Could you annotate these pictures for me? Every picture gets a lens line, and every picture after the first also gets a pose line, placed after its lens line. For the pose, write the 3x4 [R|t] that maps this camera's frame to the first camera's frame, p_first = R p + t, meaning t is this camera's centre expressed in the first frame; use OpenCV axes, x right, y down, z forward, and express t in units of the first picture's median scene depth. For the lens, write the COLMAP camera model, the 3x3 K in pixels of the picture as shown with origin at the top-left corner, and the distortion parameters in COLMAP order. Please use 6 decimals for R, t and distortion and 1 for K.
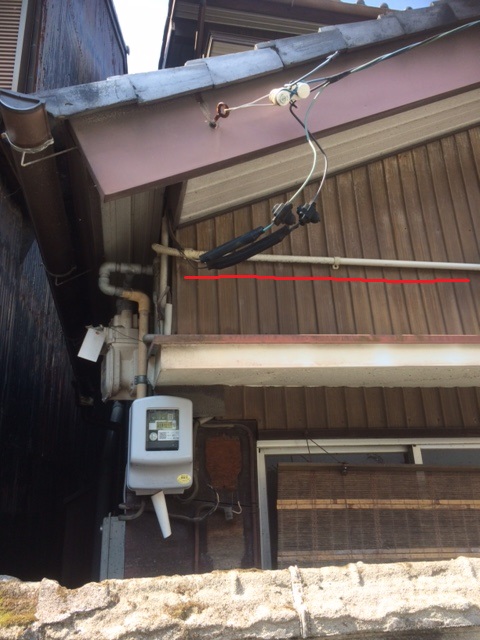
lens RADIAL K [[547.9, 0, 241.7], [0, 547.9, 318.0], [0, 0, 1]] dist [0.076261, -0.104035]
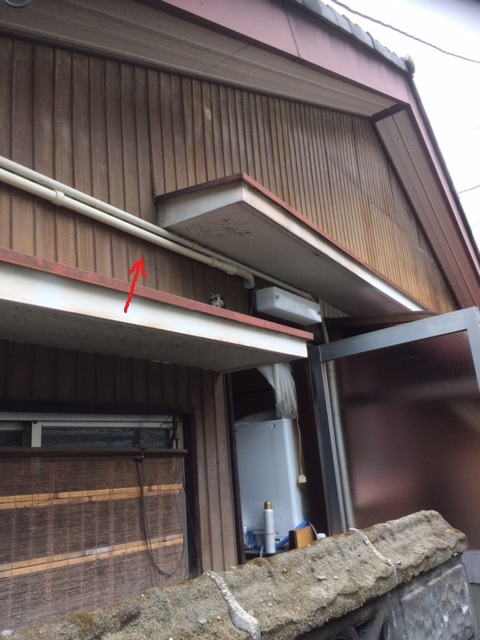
lens RADIAL K [[547.9, 0, 241.7], [0, 547.9, 318.0], [0, 0, 1]] dist [0.076261, -0.104035]
pose [[0.706703, 0.165291, 0.687932, -0.038524], [-0.198252, 0.979638, -0.031719, 0.069383], [-0.679167, -0.113968, 0.725082, 0.323361]]
